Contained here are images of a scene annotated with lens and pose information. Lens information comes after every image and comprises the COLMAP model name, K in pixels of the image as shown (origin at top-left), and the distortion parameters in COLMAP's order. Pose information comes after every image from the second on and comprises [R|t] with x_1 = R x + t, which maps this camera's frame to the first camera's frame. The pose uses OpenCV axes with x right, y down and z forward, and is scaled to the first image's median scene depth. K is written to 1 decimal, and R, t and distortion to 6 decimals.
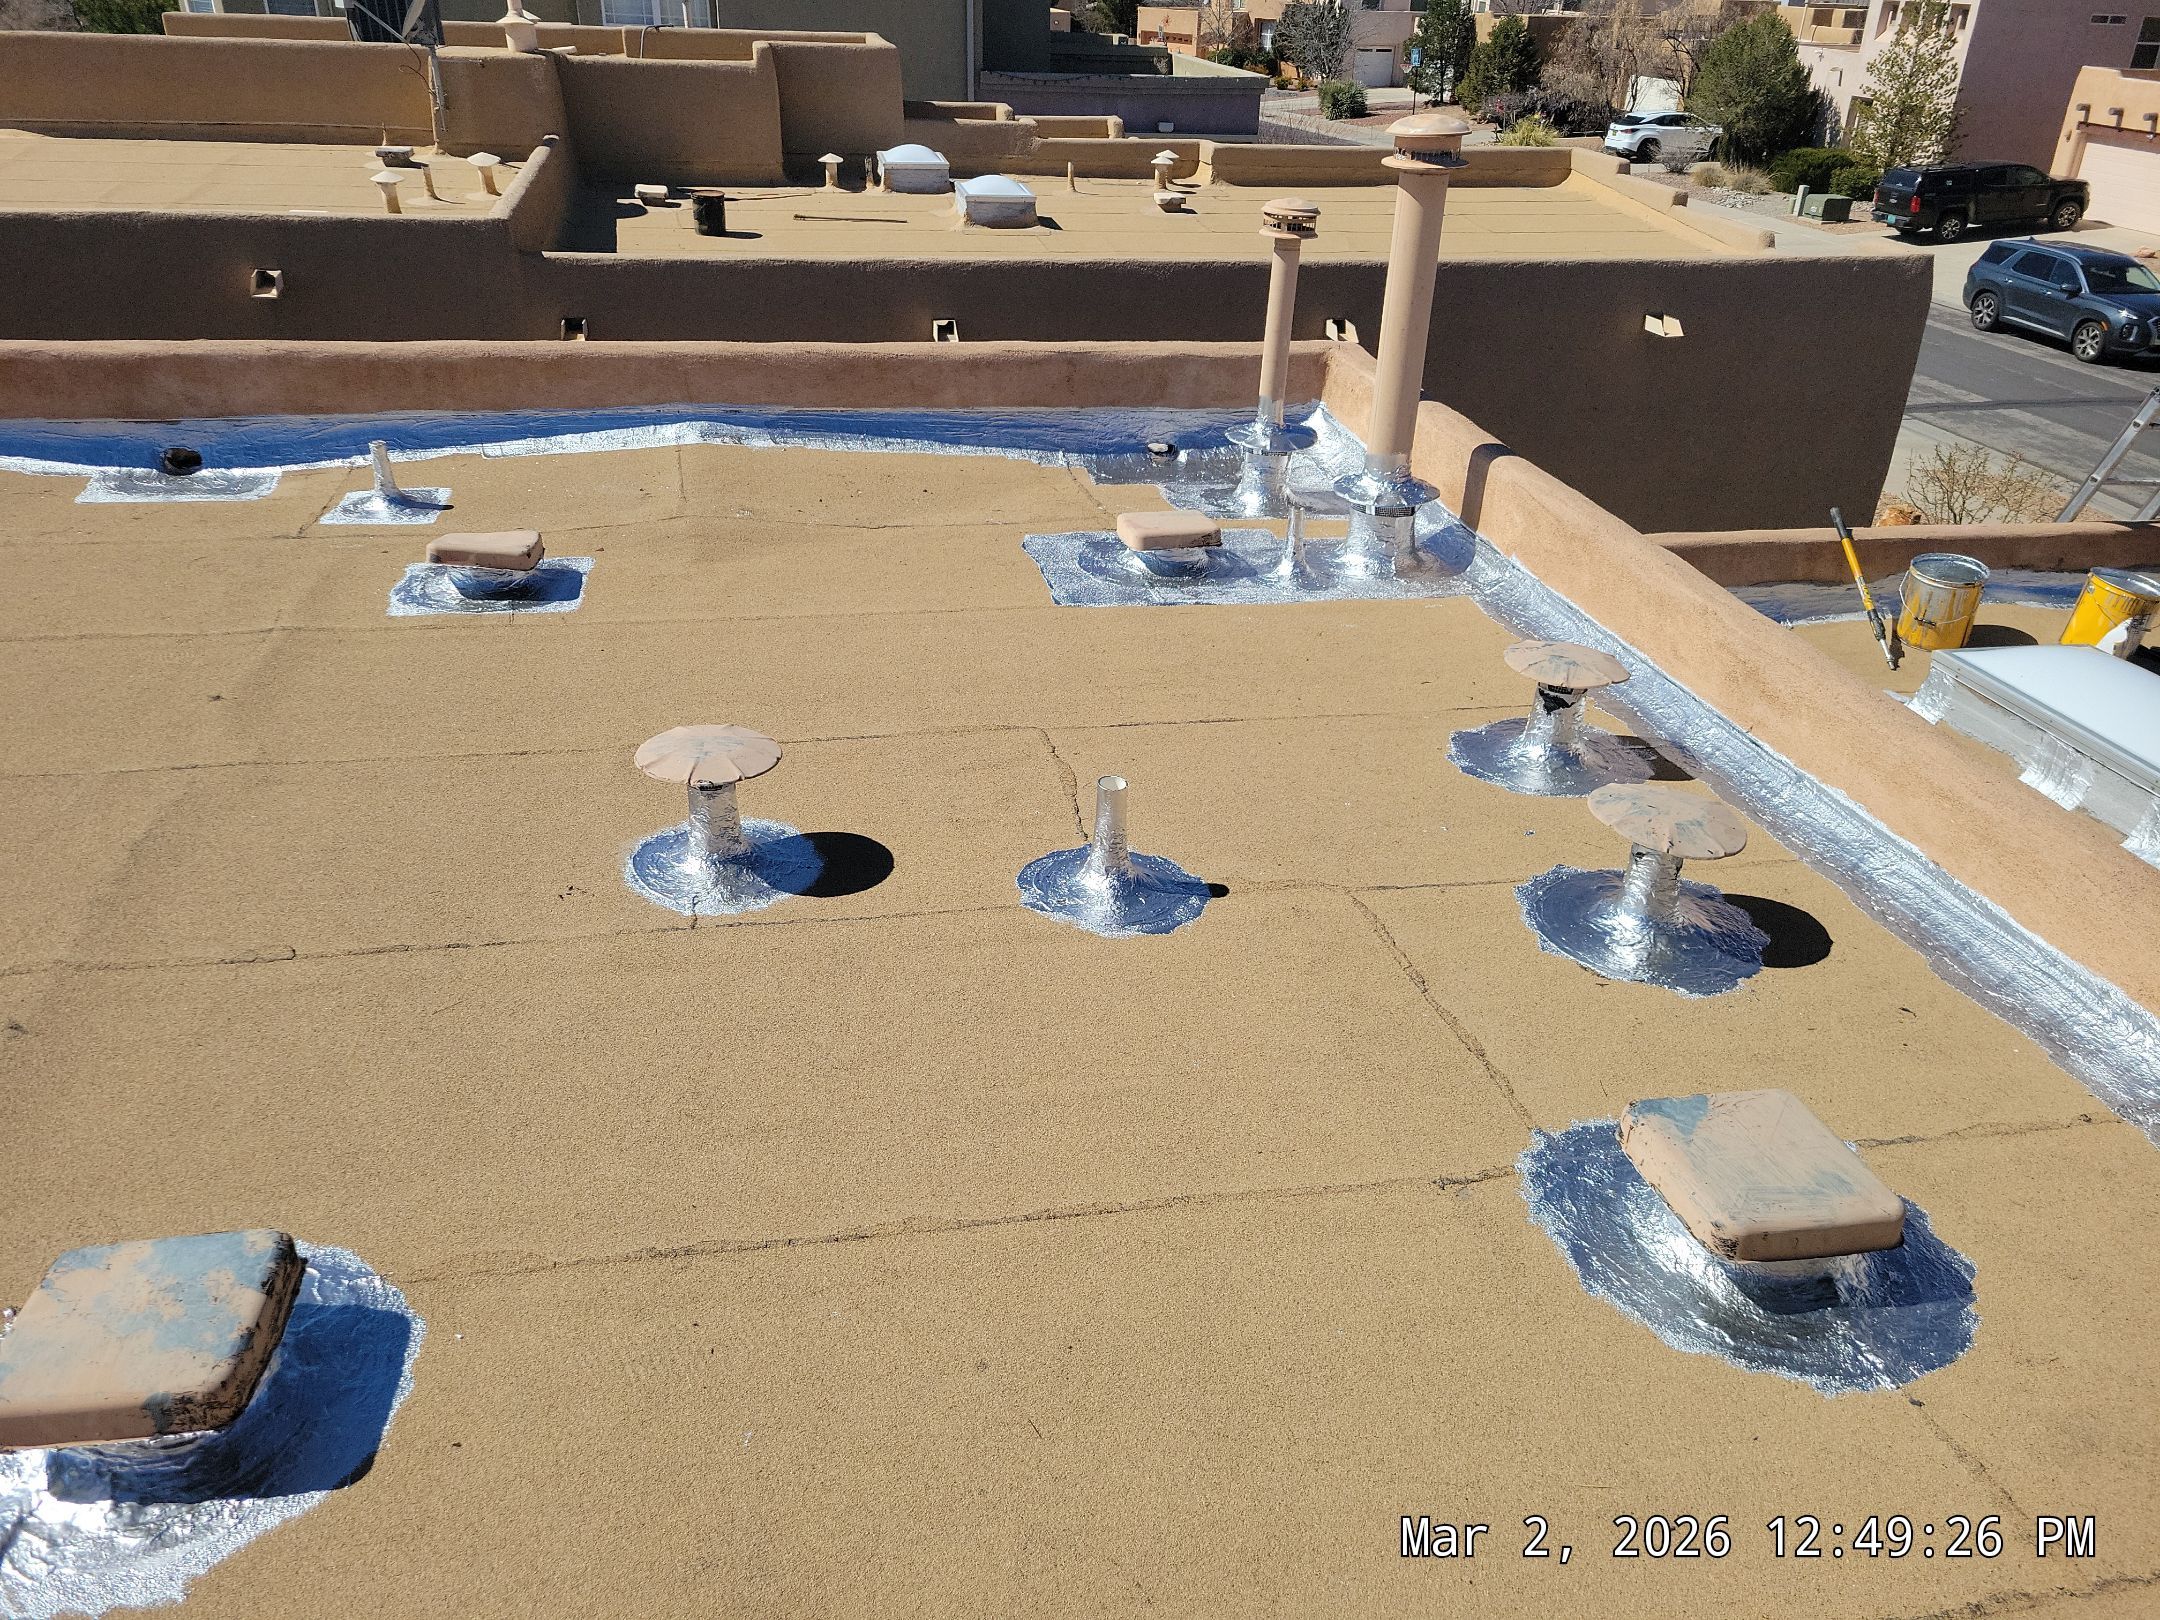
lens RADIAL K [[1597.2, 0, 1077.3], [0, 1597.2, 772.2], [0, 0, 1]] dist [0.070070, -0.052789]
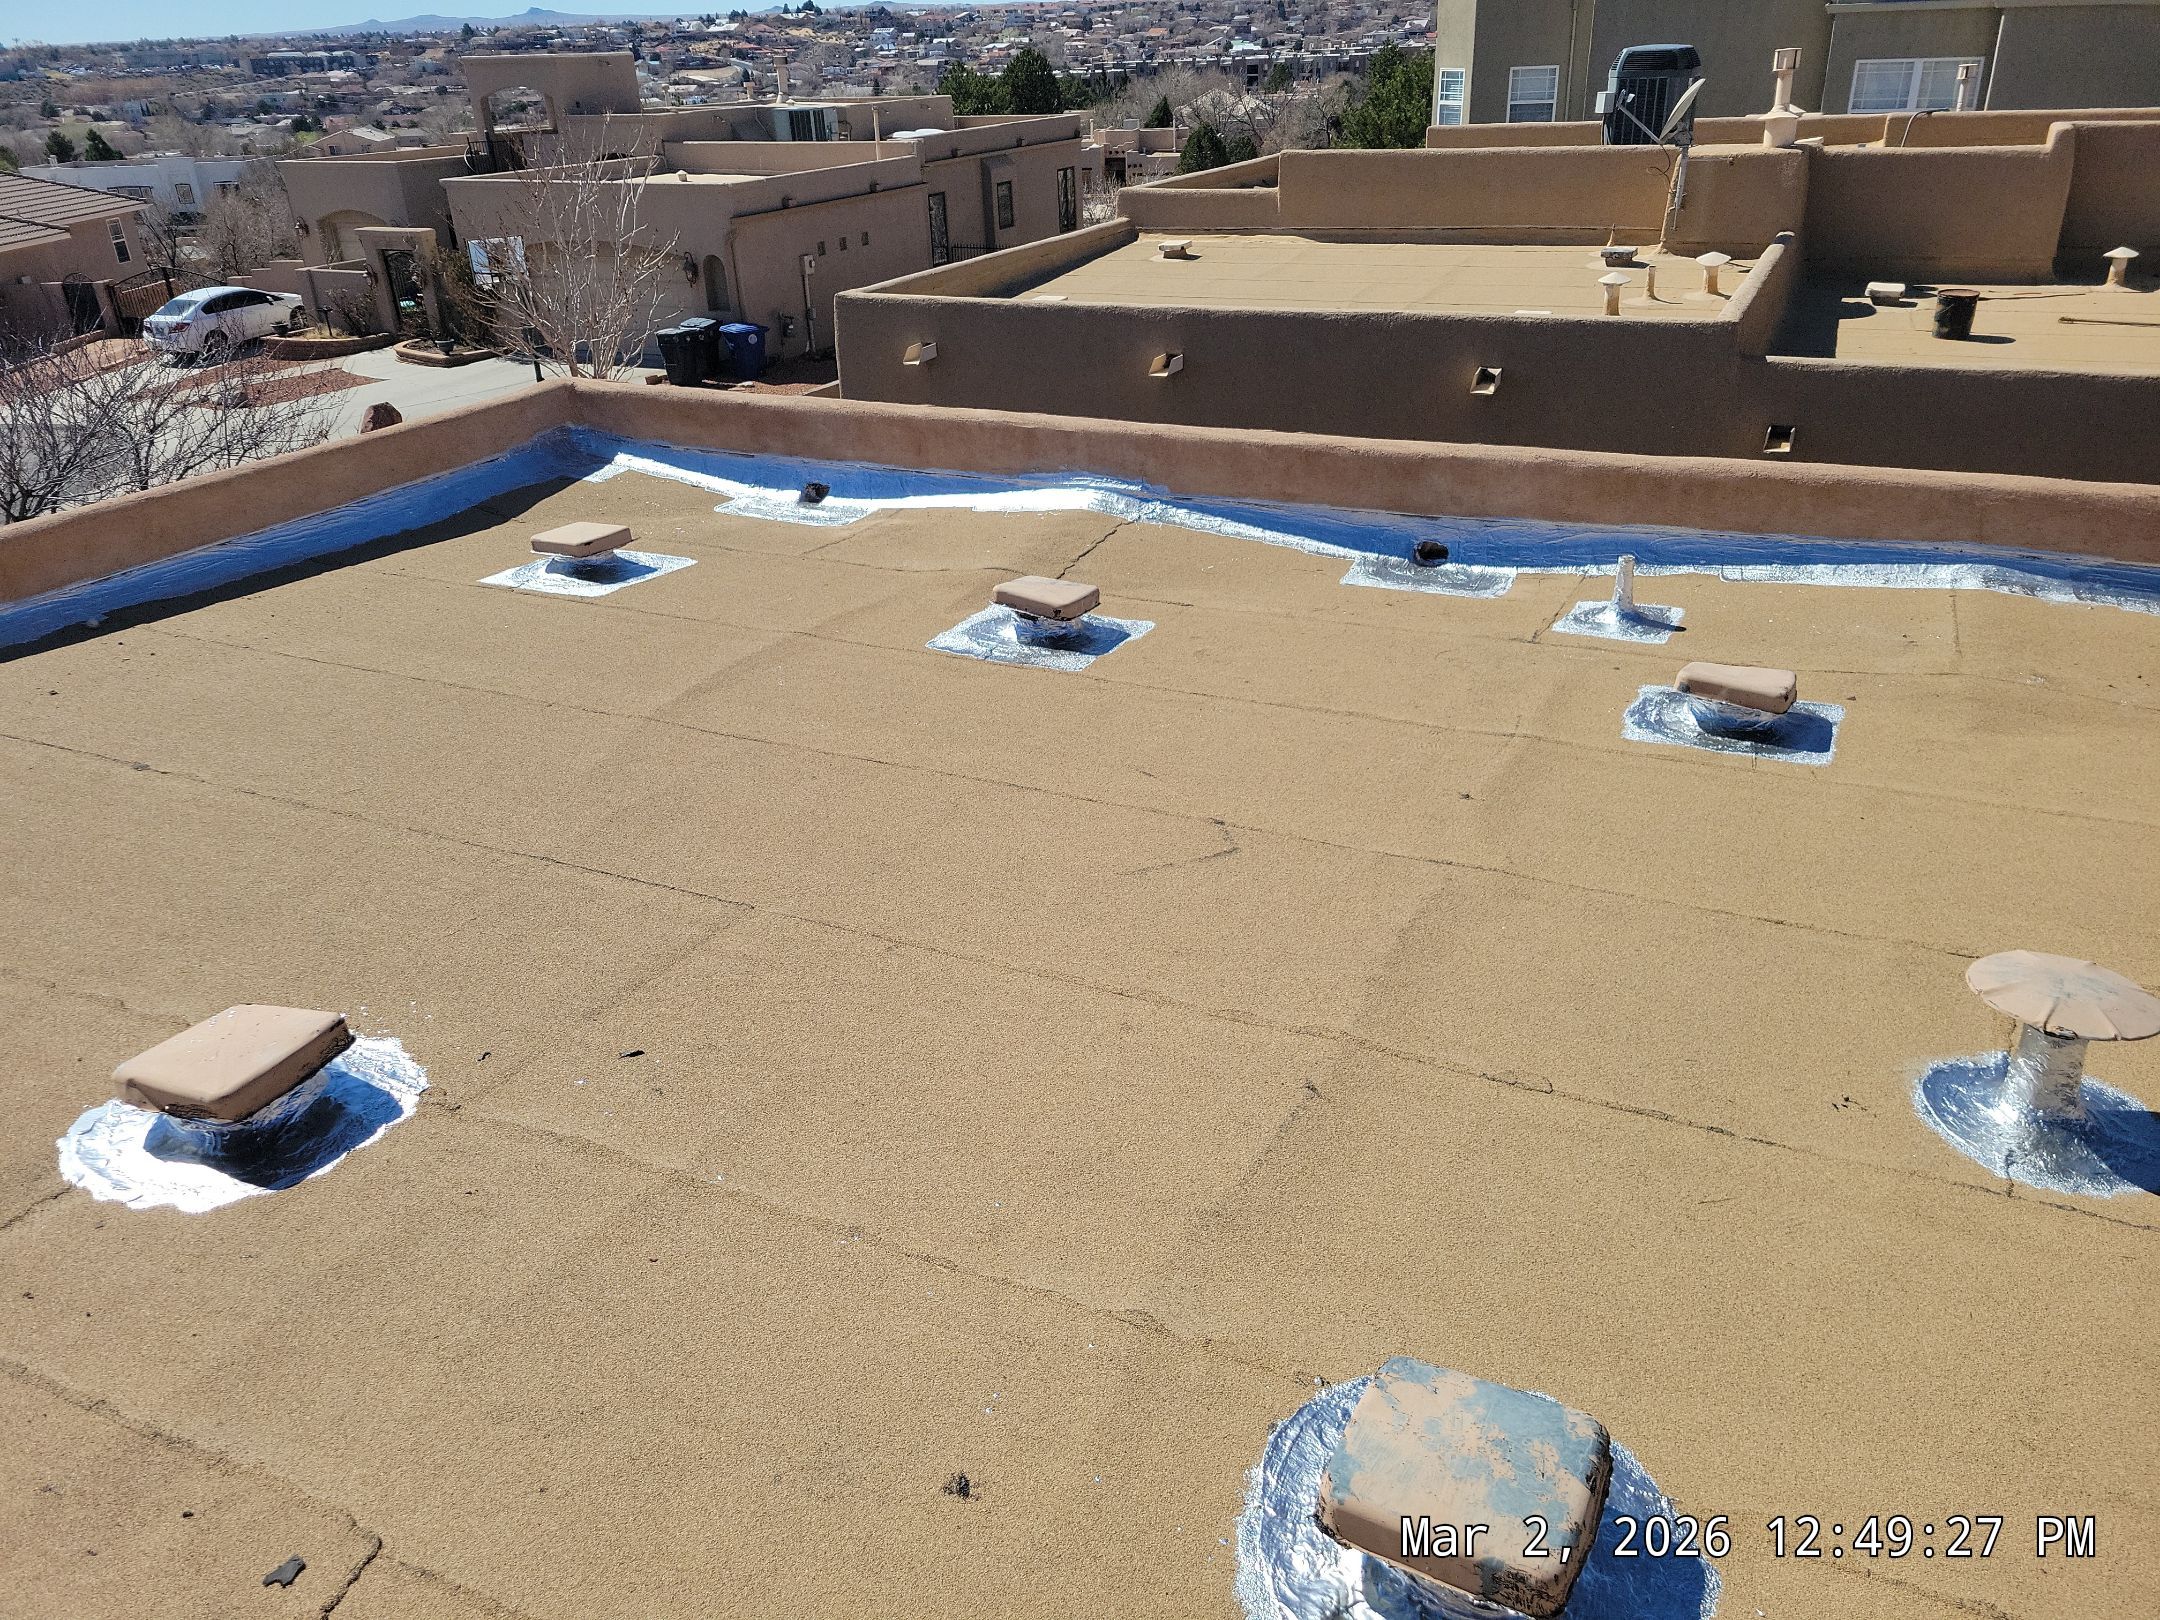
lens RADIAL K [[1622.3, 0, 1080.0], [0, 1622.3, 810.0], [0, 0, 1]] dist [0.069980, -0.058110]
pose [[0.808167, 0.194696, -0.555842, -0.109082], [-0.211186, 0.976816, 0.035098, -0.015803], [0.549788, 0.089021, 0.830547, -0.002074]]
